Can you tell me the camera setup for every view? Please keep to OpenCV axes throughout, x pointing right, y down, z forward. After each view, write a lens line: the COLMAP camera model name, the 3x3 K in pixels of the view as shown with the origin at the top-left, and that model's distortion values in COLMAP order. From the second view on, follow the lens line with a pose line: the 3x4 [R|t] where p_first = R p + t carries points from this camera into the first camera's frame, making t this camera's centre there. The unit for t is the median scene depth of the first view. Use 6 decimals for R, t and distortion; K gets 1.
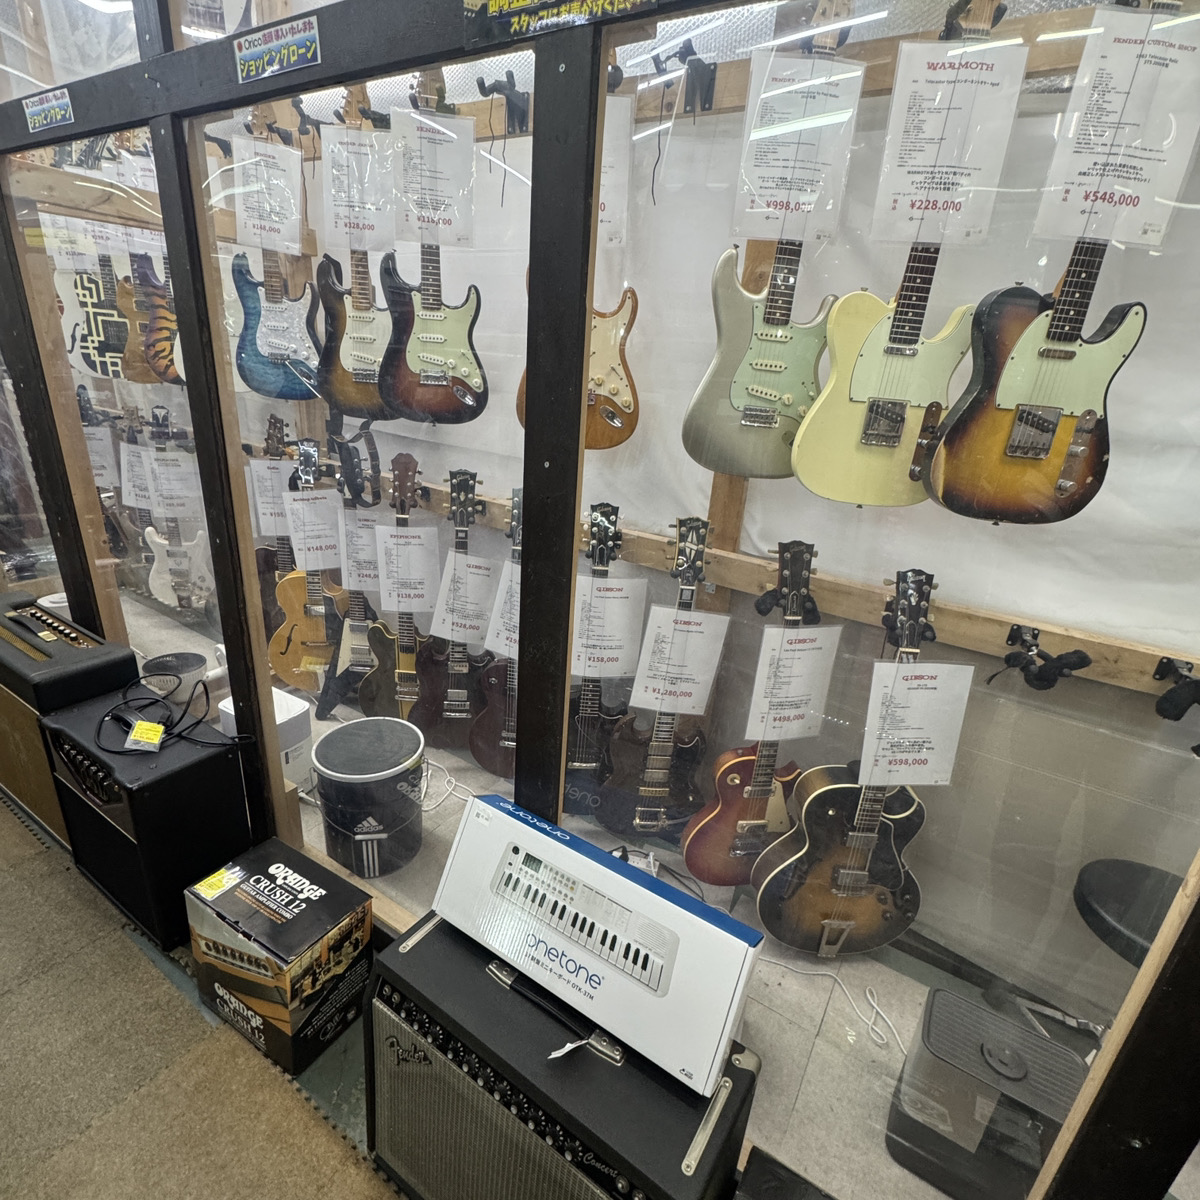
lens RADIAL K [[643.2, 0, 599.1], [0, 643.2, 599.7], [0, 0, 1]] dist [0.001479, 0.000301]
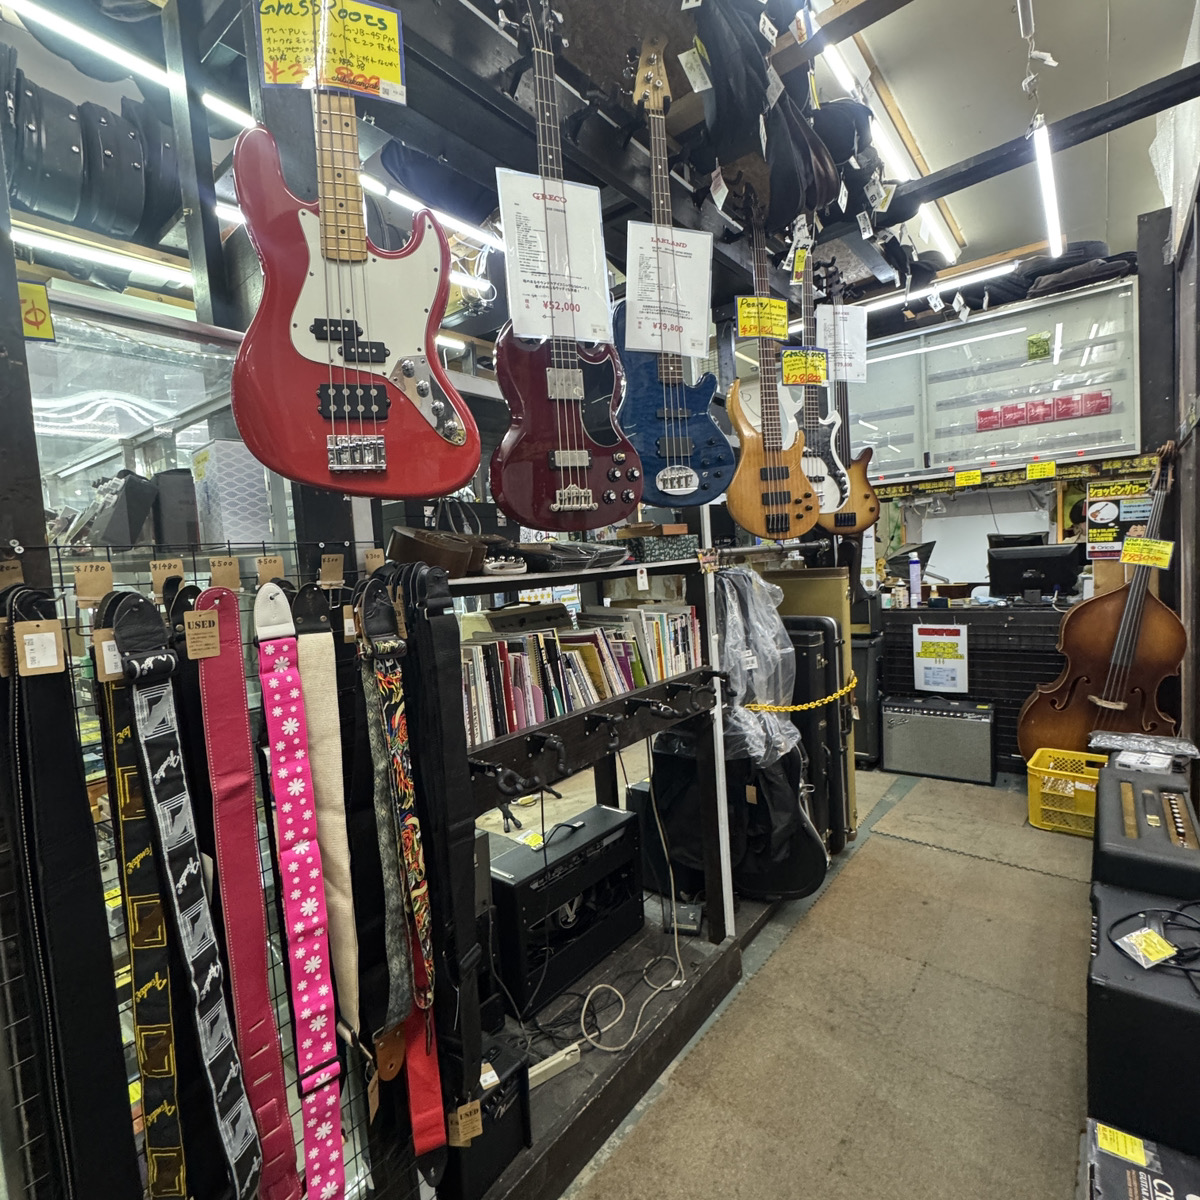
lens RADIAL K [[643.2, 0, 600.3], [0, 643.2, 599.2], [0, 0, 1]] dist [0.001479, 0.000301]
pose [[-0.101646, 0.004312, -0.994811, 0.276172], [-0.303533, 0.952173, 0.035141, -0.053860], [0.947384, 0.305530, -0.095476, 0.195032]]
